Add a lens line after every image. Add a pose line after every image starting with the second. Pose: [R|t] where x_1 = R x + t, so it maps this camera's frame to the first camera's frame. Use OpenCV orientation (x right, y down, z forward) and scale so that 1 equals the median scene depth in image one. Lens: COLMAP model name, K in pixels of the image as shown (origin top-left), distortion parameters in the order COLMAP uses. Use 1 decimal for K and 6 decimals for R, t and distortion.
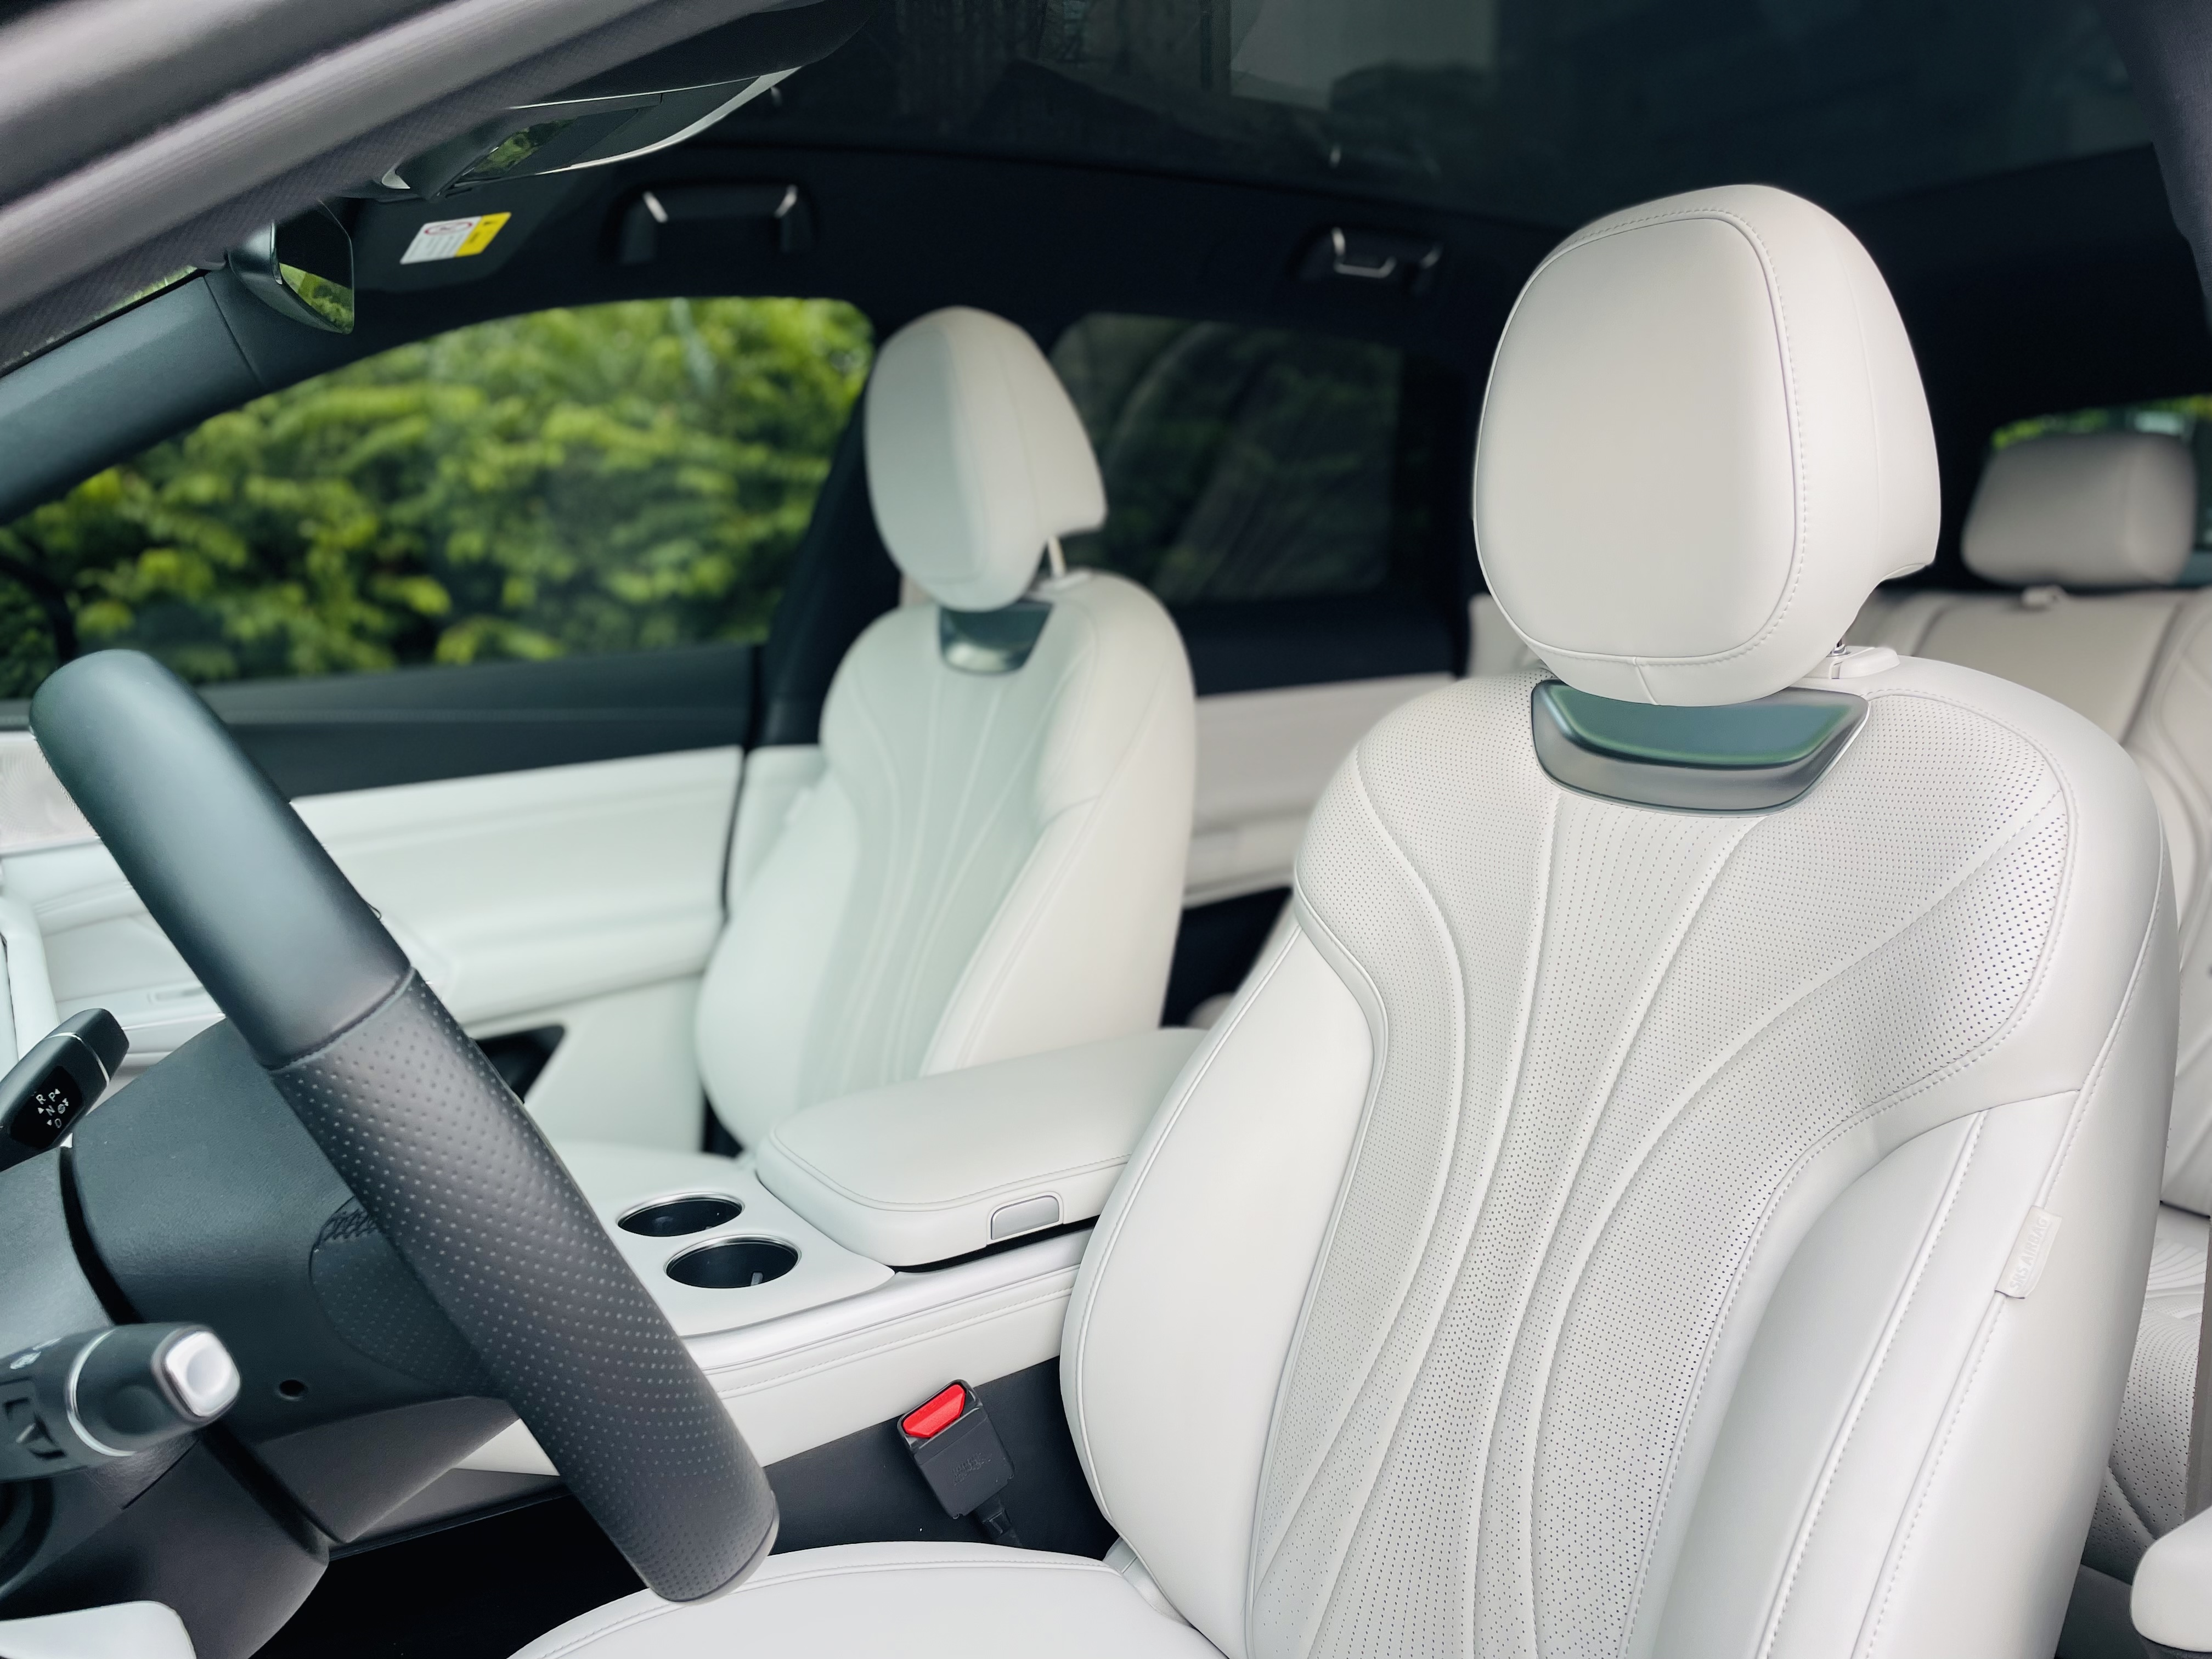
lens RADIAL K [[1671.0, 0, 1114.3], [0, 1671.0, 829.7], [0, 0, 1]] dist [0.058245, -0.075204]
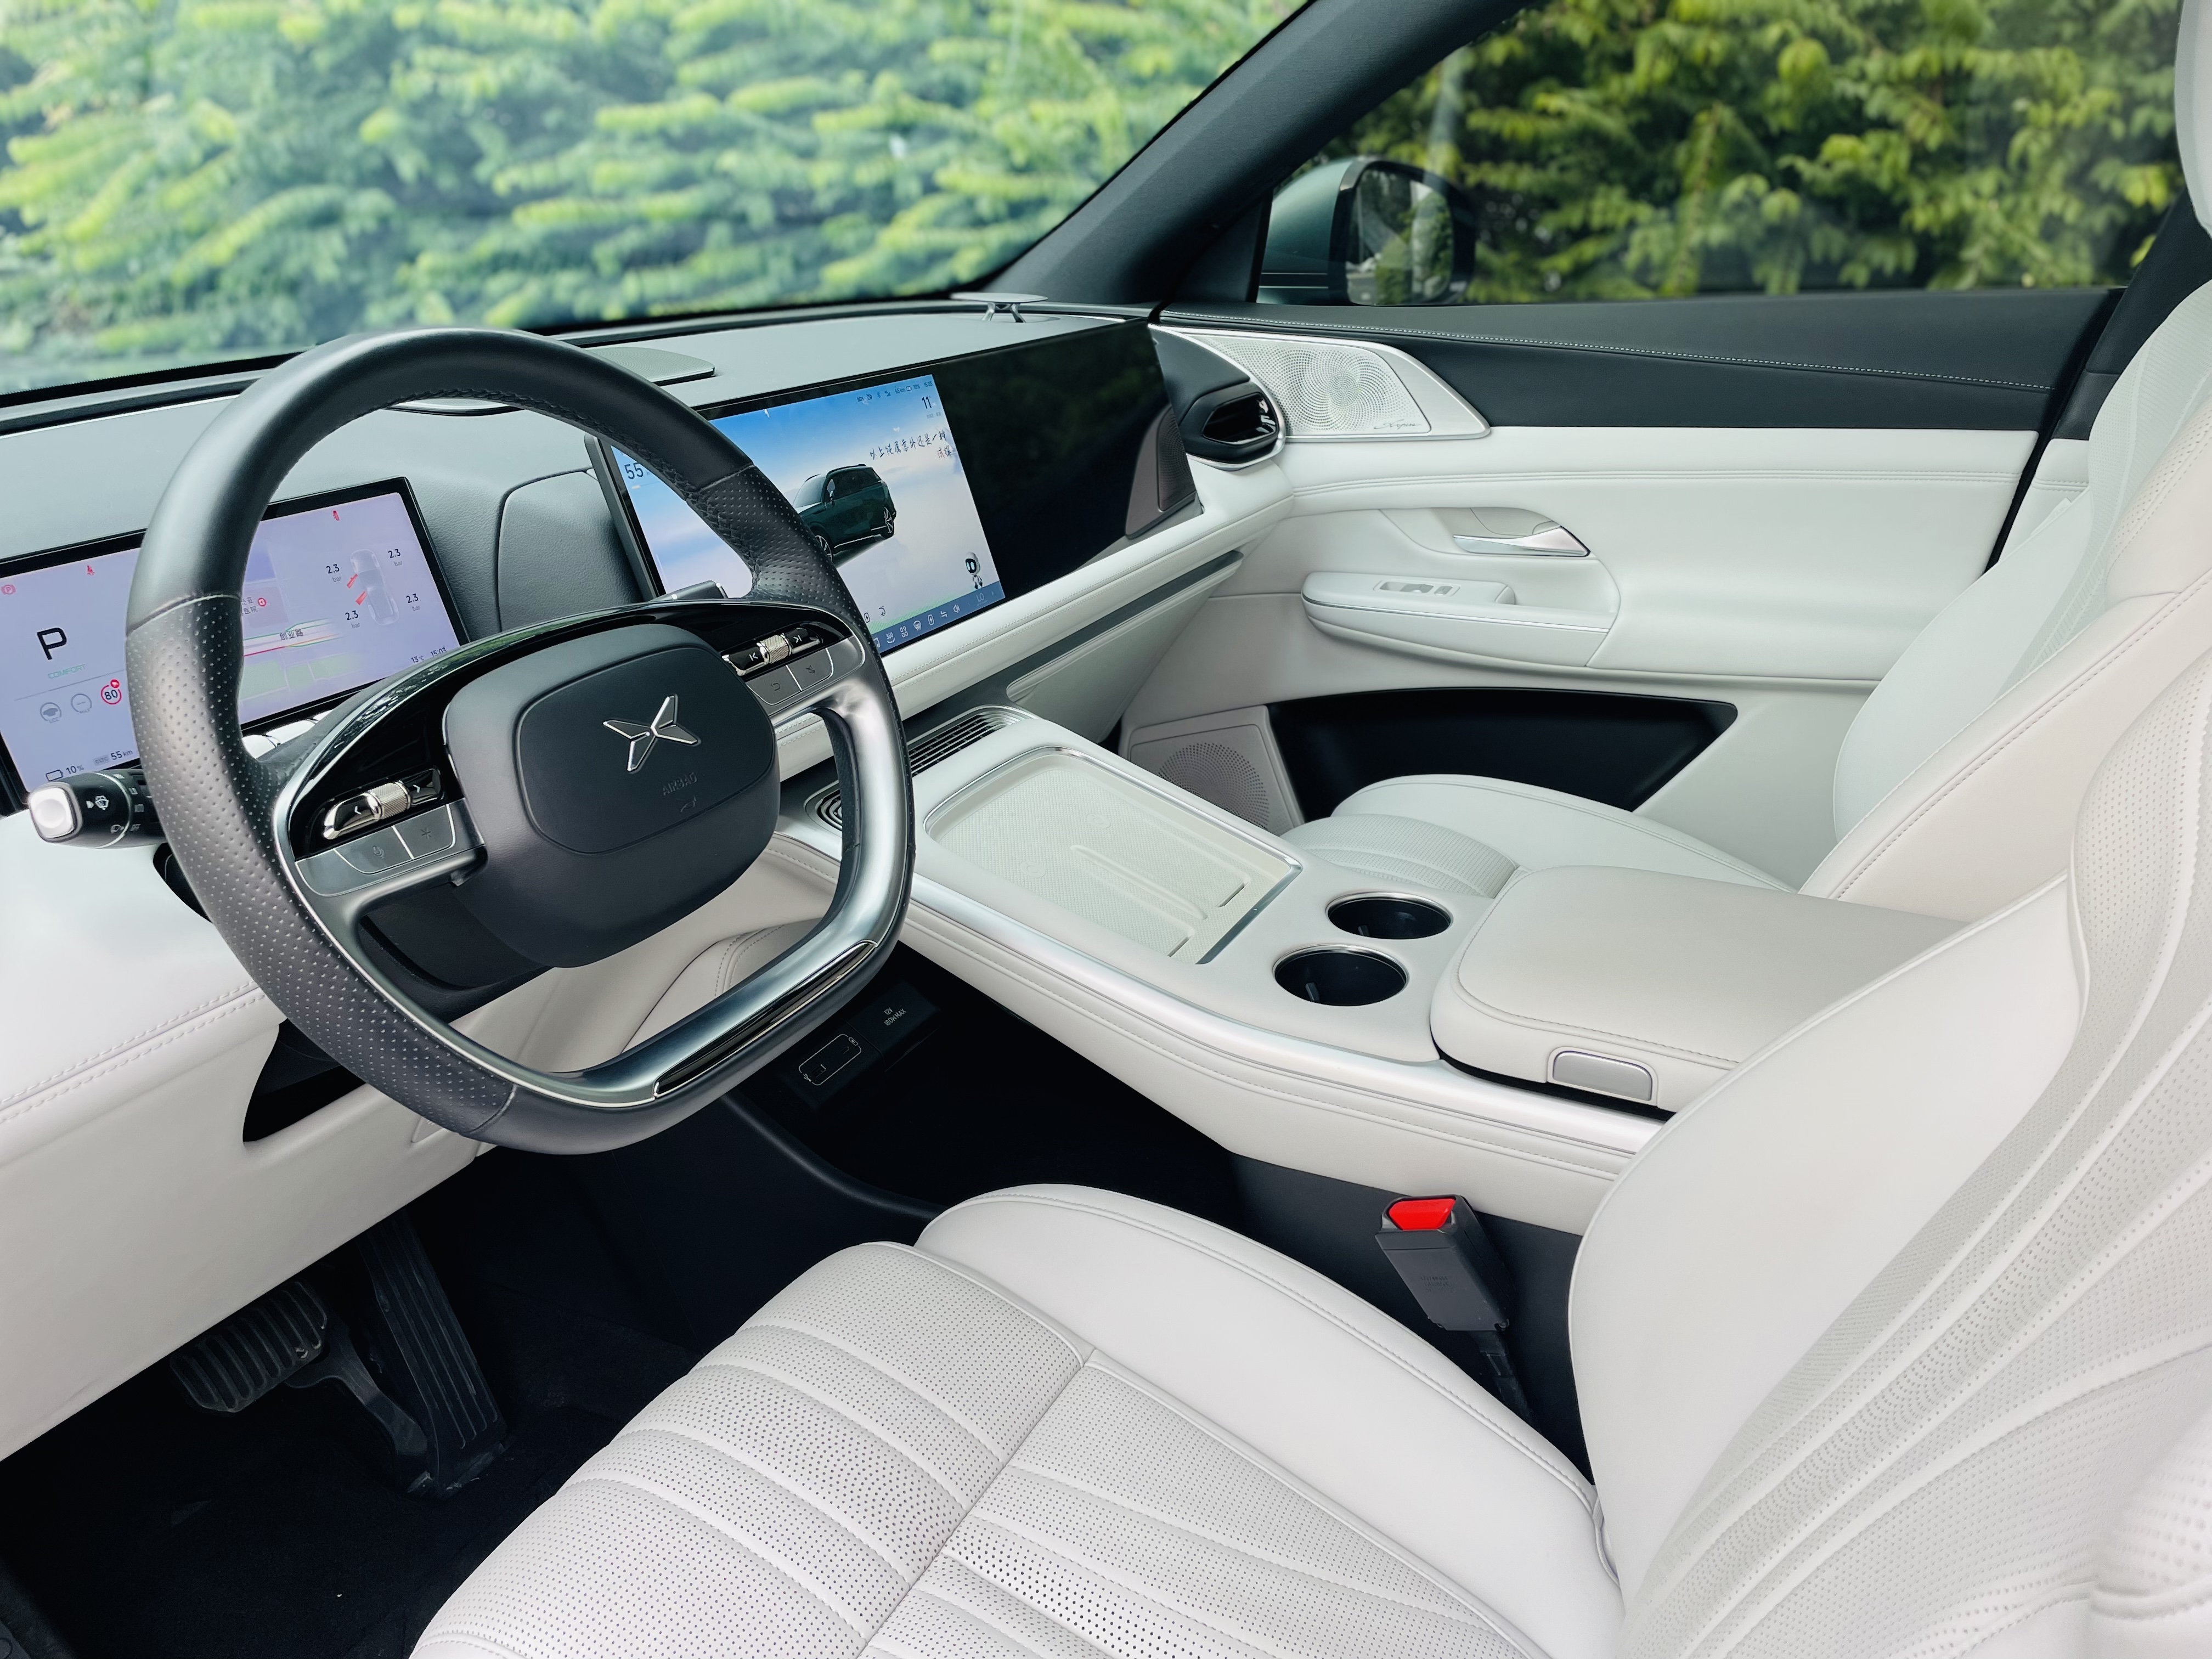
lens RADIAL K [[1671.0, 0, 1121.6], [0, 1671.0, 835.6], [0, 0, 1]] dist [0.058245, -0.075204]
pose [[0.488571, 0.335401, -0.805484, 0.142538], [-0.128566, 0.940762, 0.313748, -0.033510], [0.863000, -0.049731, 0.502750, 0.119839]]
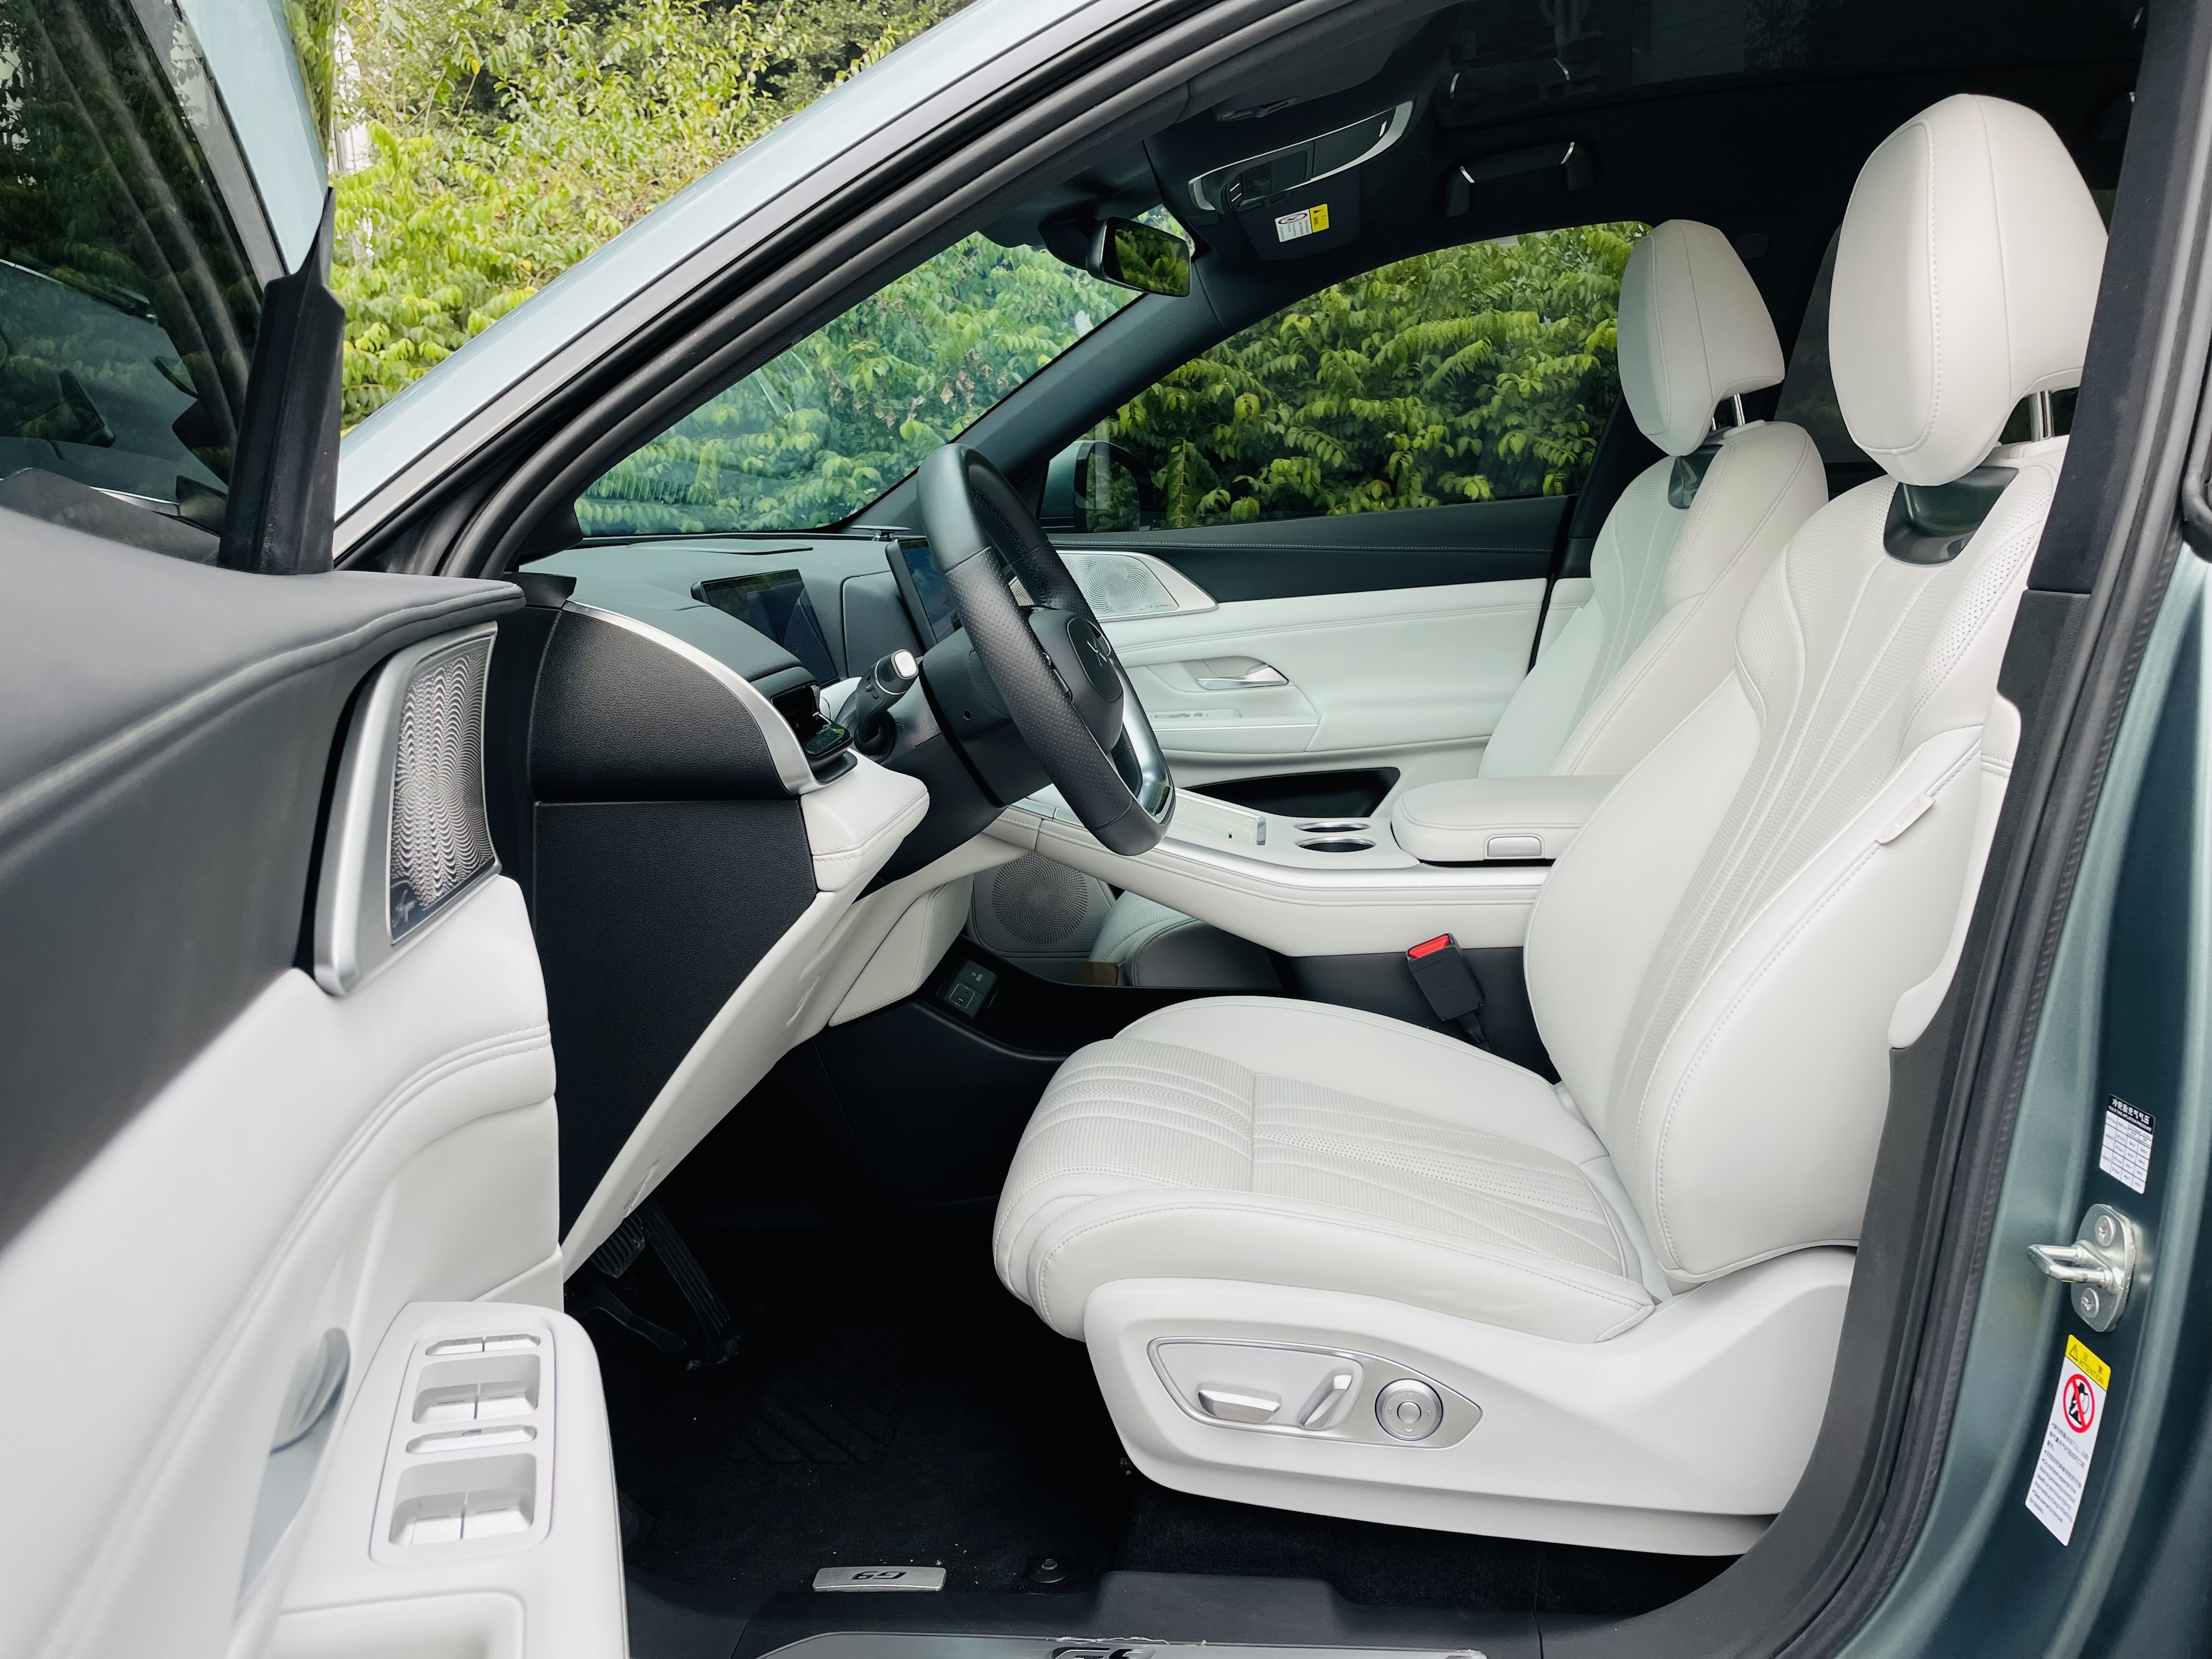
lens RADIAL K [[1671.0, 0, 1099.3], [0, 1671.0, 847.7], [0, 0, 1]] dist [0.058245, -0.075204]
pose [[0.768055, 0.112034, -0.630508, 0.192043], [-0.075010, 0.993539, 0.085167, 0.040762], [0.635976, -0.018118, 0.771496, -0.128417]]
